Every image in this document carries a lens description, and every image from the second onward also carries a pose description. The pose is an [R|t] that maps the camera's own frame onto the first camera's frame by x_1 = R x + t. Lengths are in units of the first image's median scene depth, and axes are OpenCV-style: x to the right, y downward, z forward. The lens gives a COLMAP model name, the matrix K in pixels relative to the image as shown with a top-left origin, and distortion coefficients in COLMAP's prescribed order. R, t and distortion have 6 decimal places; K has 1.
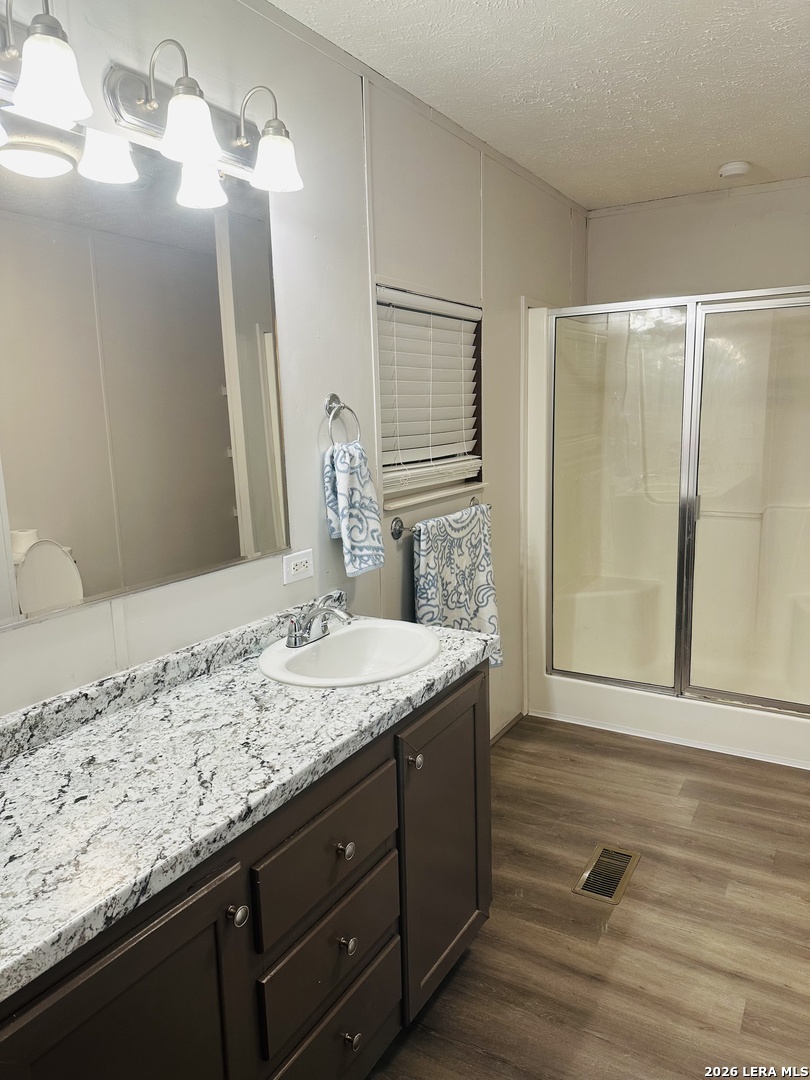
lens RADIAL K [[752.5, 0, 400.4], [0, 752.5, 535.2], [0, 0, 1]] dist [0.133691, -0.182923]
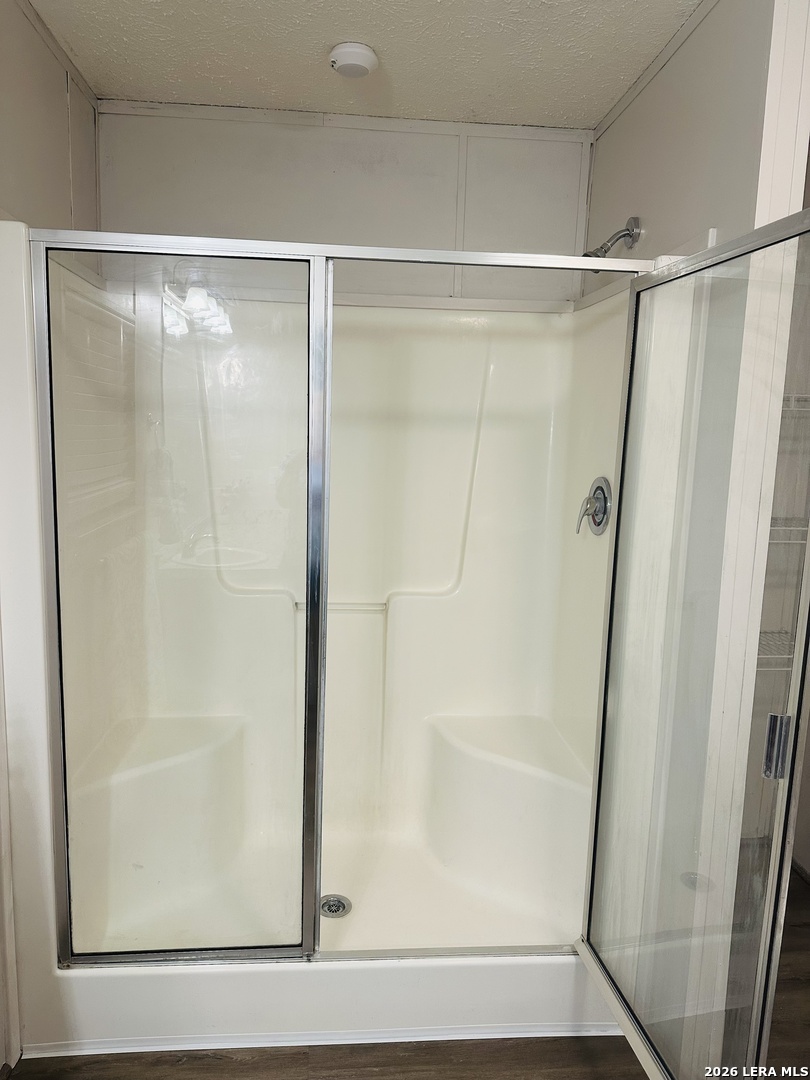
lens RADIAL K [[752.5, 0, 400.4], [0, 752.5, 535.2], [0, 0, 1]] dist [0.133691, -0.182923]
pose [[0.809771, -0.029090, 0.586024, 0.085803], [0.047597, 0.998735, -0.016193, -0.078793], [-0.584812, 0.041006, 0.810132, 0.441563]]
